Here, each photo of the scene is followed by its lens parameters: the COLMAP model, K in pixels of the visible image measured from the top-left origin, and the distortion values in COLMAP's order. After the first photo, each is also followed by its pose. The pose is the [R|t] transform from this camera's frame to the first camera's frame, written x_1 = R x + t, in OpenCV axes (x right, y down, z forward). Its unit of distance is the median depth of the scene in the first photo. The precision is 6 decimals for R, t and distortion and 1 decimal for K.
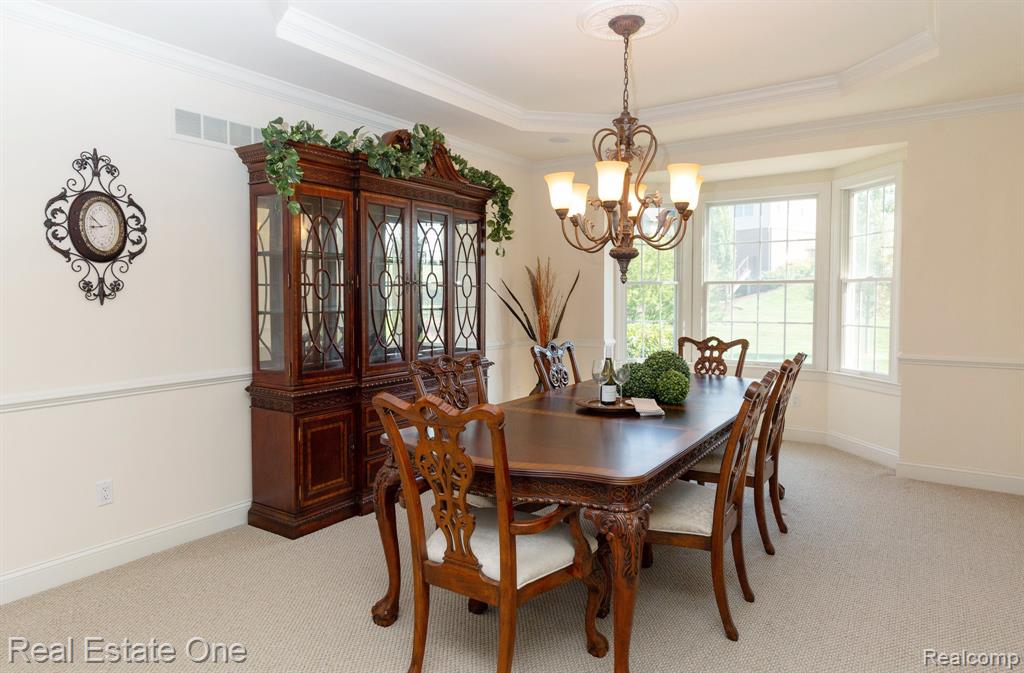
lens RADIAL K [[618.5, 0, 510.3], [0, 618.5, 320.1], [0, 0, 1]] dist [0.016936, 0.000082]
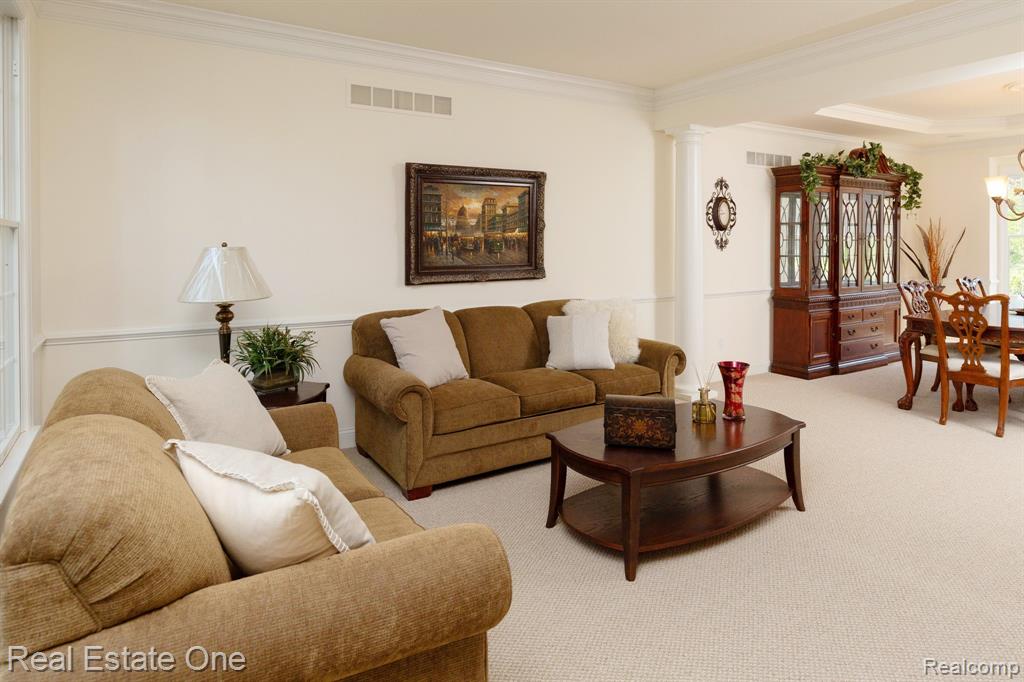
lens RADIAL K [[603.8, 0, 507.9], [0, 603.8, 250.4], [0, 0, 1]] dist [0.003317, -0.000174]
pose [[0.910339, 0.003233, -0.413851, -0.352476], [-0.015838, 0.999509, -0.027029, 0.029276], [0.413561, 0.031160, 0.909943, -0.844047]]
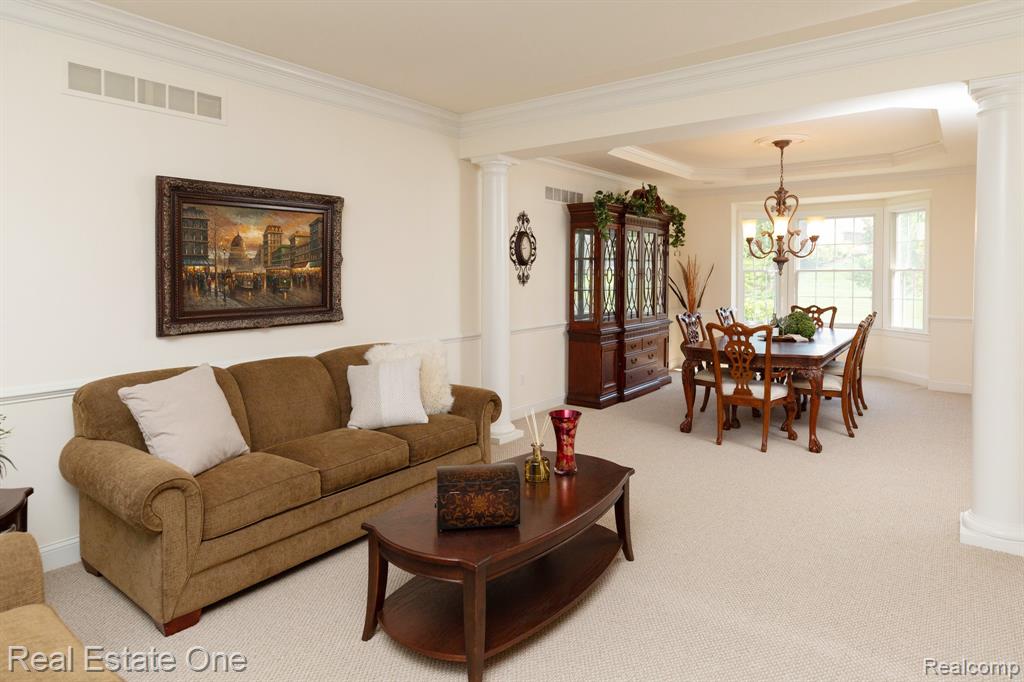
lens RADIAL K [[598.1, 0, 510.1], [0, 598.1, 285.8], [0, 0, 1]] dist [-0.000332, -0.001309]
pose [[0.998363, 0.000349, -0.057191, -0.439467], [-0.001604, 0.999759, -0.021903, 0.012792], [0.057170, 0.021959, 0.998123, -0.721700]]
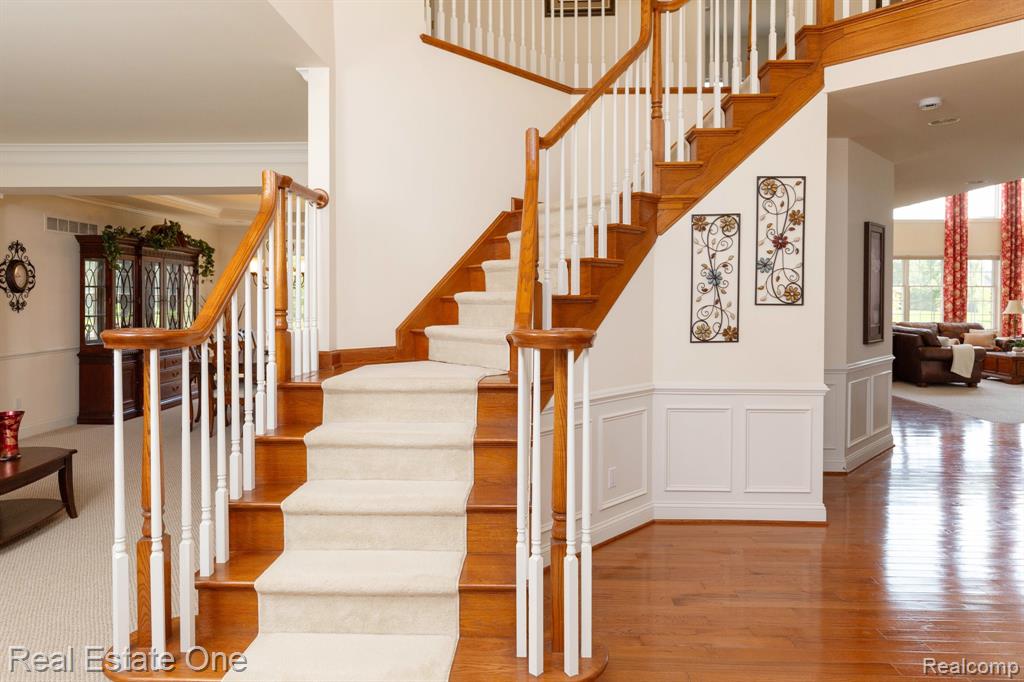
lens RADIAL K [[604.6, 0, 516.5], [0, 604.6, 305.7], [0, 0, 1]] dist [-0.000031, -0.001040]
pose [[0.845176, -0.005414, 0.534461, -0.240678], [0.020275, 0.999554, -0.021936, 0.022638], [-0.534104, 0.029376, 0.844908, -1.223655]]
